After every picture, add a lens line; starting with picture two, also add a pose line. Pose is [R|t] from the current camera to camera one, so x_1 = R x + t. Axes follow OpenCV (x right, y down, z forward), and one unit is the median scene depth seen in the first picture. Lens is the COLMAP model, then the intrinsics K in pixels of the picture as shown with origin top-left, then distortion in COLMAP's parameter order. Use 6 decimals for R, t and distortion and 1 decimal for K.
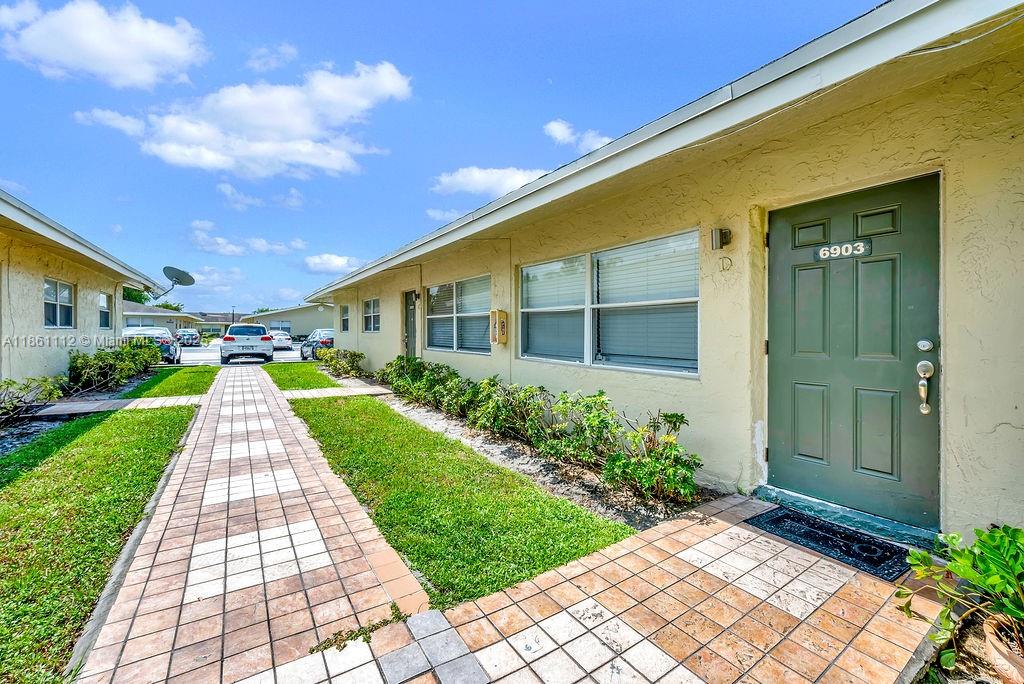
lens RADIAL K [[418.2, 0, 516.3], [0, 418.2, 331.6], [0, 0, 1]] dist [-0.000955, -0.000058]
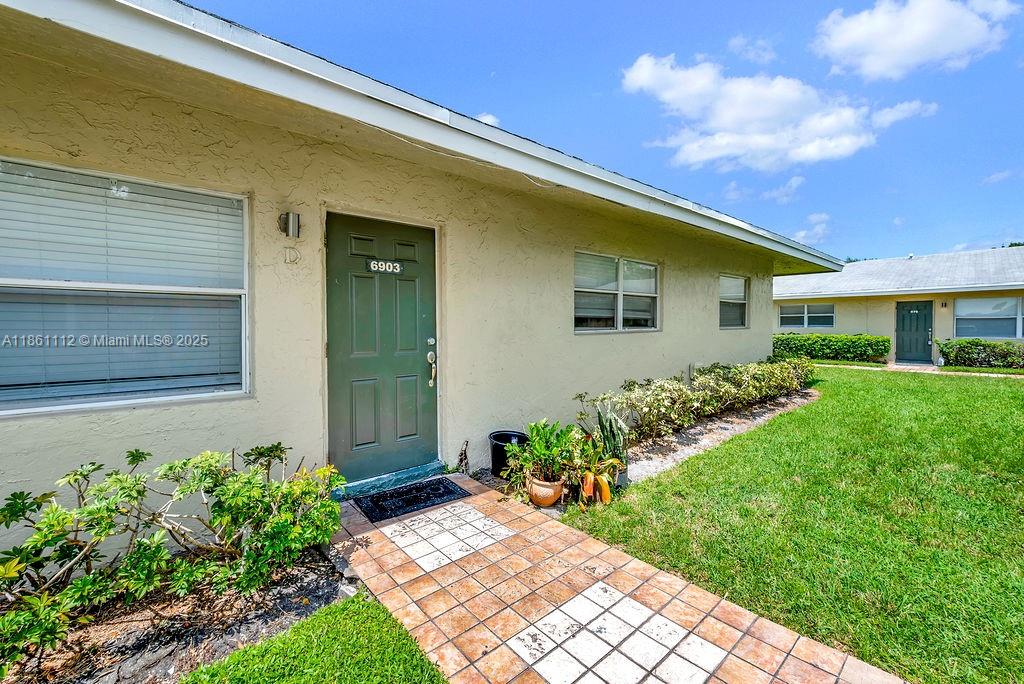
lens RADIAL K [[418.2, 0, 516.3], [0, 418.2, 331.6], [0, 0, 1]] dist [-0.000955, -0.000058]
pose [[-0.129462, -0.014010, 0.991485, -0.488728], [0.000379, 0.999899, 0.014179, -0.020909], [-0.991584, 0.002212, -0.129443, 0.776123]]
